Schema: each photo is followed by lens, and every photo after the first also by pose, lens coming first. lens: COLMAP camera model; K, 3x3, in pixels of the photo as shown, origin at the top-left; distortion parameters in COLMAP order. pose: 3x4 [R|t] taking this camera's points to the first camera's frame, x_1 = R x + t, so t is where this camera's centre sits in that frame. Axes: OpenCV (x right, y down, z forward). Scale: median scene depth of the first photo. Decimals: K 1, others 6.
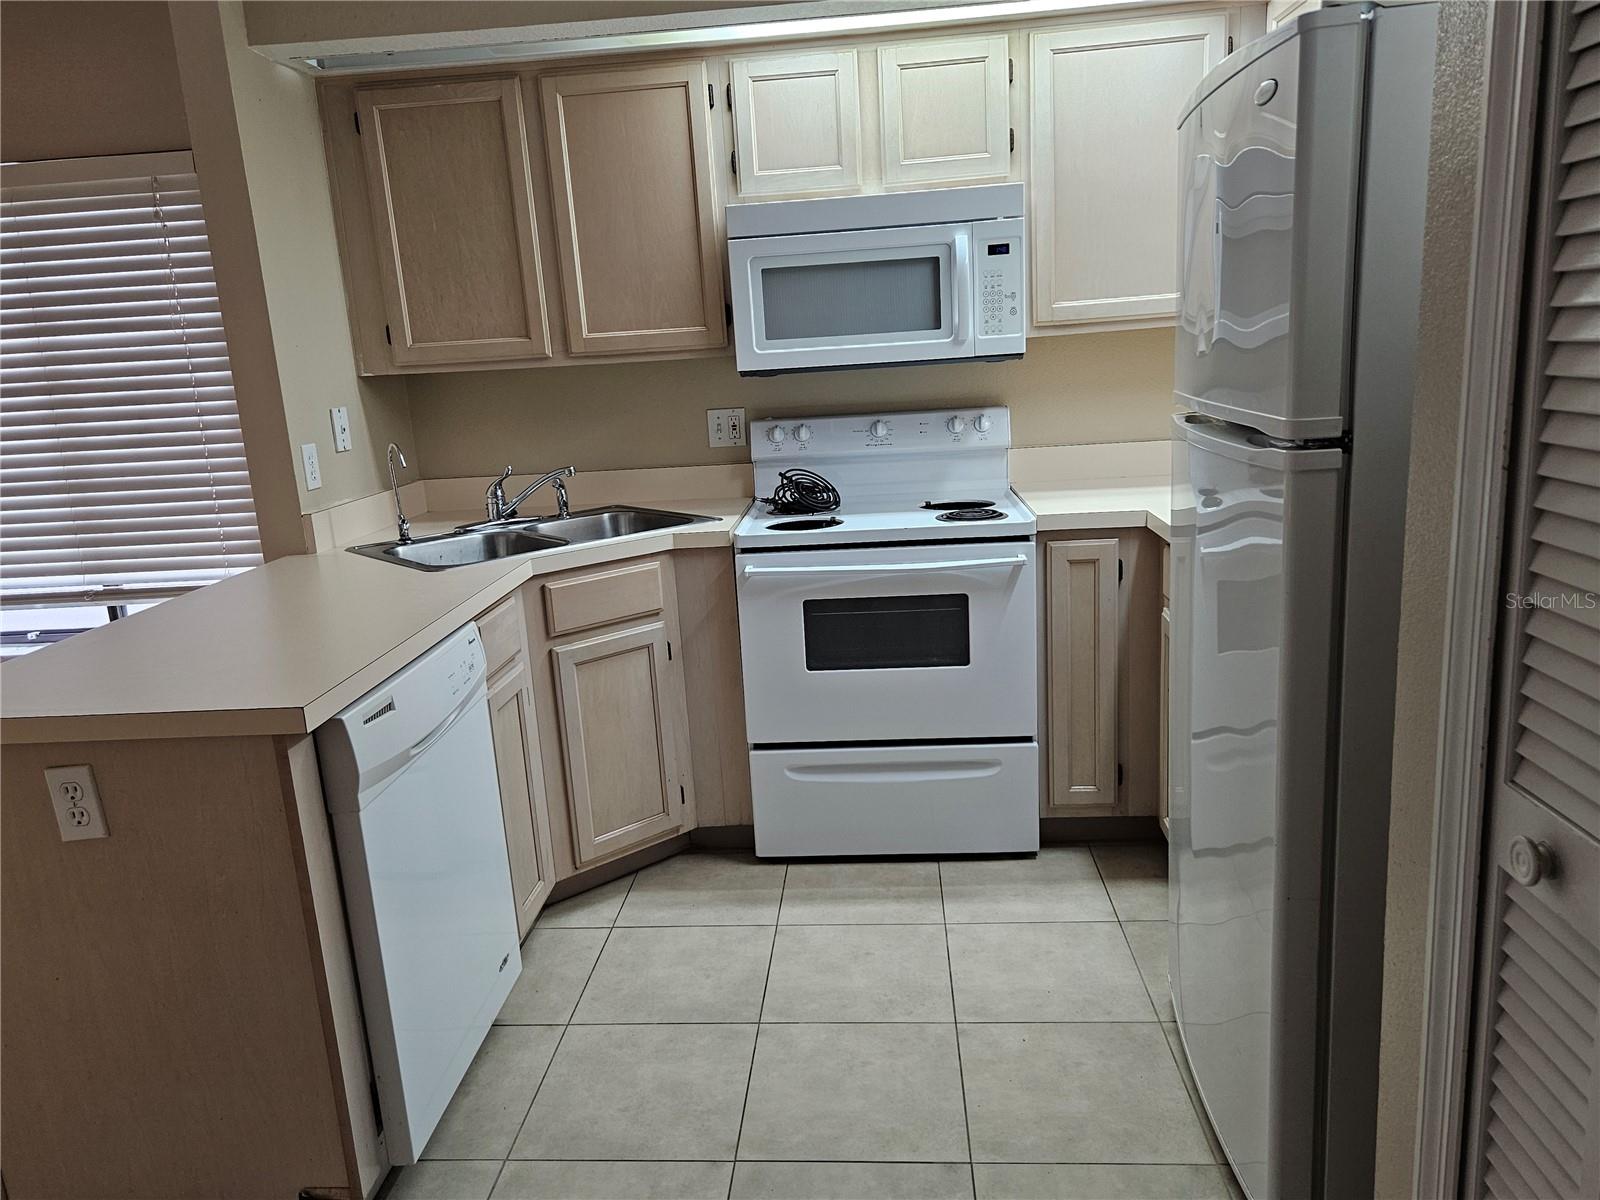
lens RADIAL K [[1142.7, 0, 792.4], [0, 1142.7, 607.7], [0, 0, 1]] dist [0.021750, -0.017901]
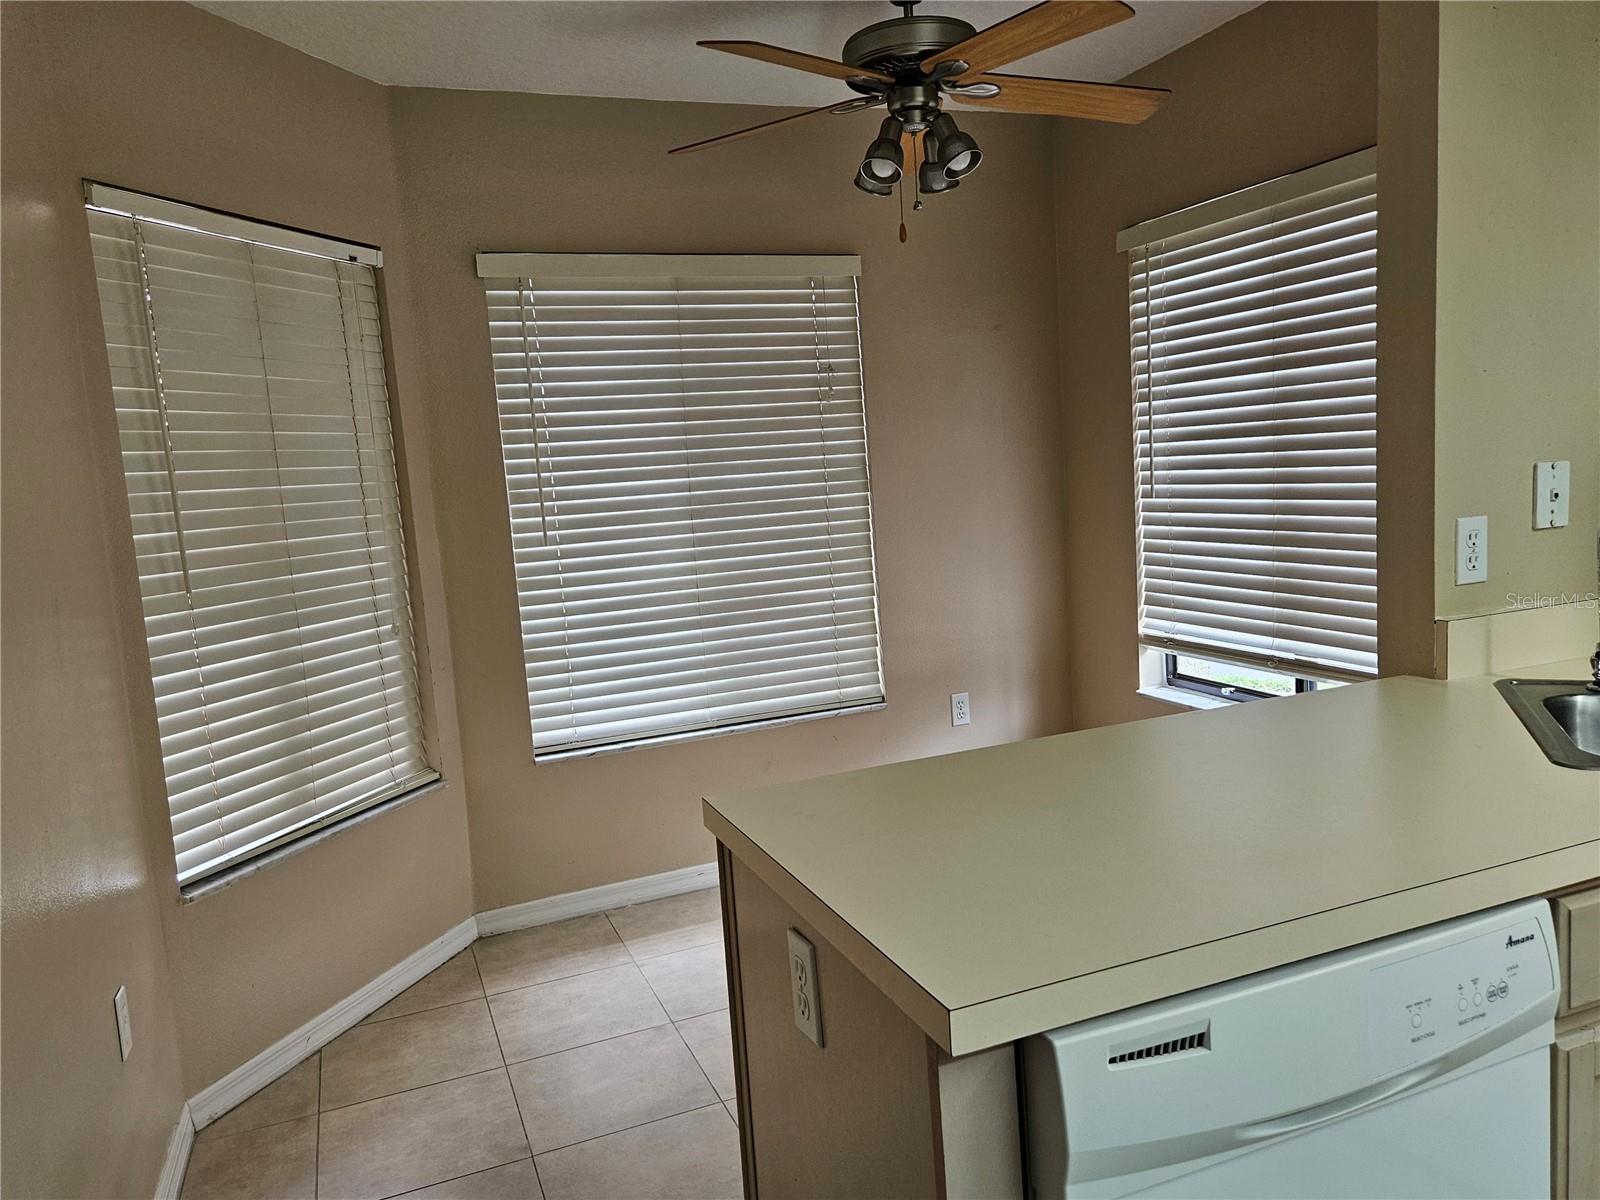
lens RADIAL K [[1142.7, 0, 801.0], [0, 1142.7, 606.0], [0, 0, 1]] dist [0.021750, -0.017901]
pose [[0.432423, 0.142965, -0.890265, 0.013723], [-0.165717, 0.983132, 0.077386, -0.098919], [0.886312, 0.114068, 0.448821, 0.454345]]
